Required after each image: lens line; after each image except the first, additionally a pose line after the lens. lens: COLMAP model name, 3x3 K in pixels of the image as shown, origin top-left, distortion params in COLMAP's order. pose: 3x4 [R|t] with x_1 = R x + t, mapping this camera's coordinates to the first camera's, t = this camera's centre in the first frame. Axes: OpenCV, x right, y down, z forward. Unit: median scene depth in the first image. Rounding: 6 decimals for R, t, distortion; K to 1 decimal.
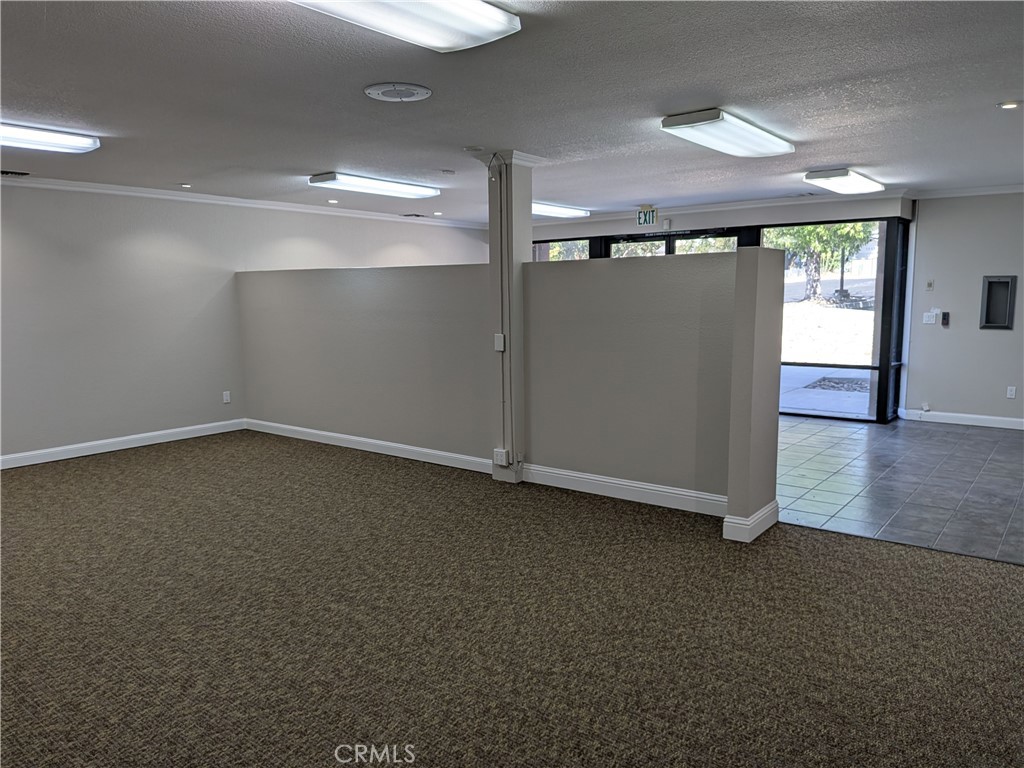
lens RADIAL K [[733.5, 0, 511.2], [0, 733.5, 383.6], [0, 0, 1]] dist [0.005310, -0.034183]
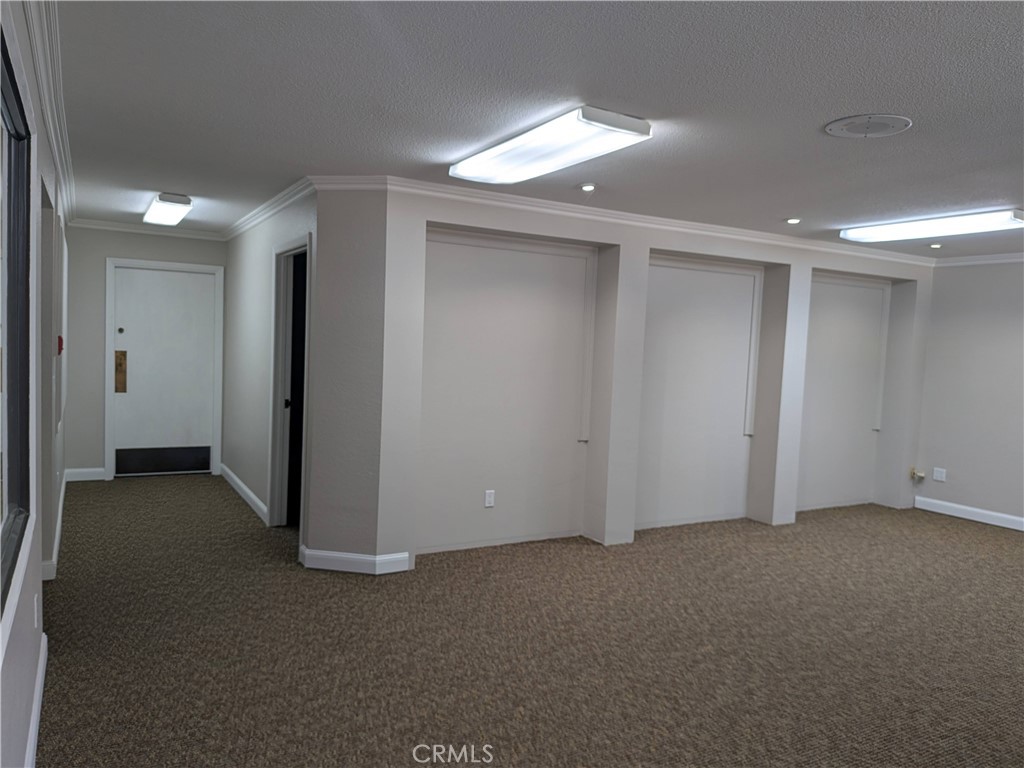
lens RADIAL K [[733.5, 0, 512.5], [0, 733.5, 383.8], [0, 0, 1]] dist [0.005310, -0.034183]
pose [[-0.374166, 0.050406, -0.925991, 0.670626], [-0.152006, 0.981683, 0.114859, -0.123803], [0.914819, 0.183732, -0.359651, 0.844565]]
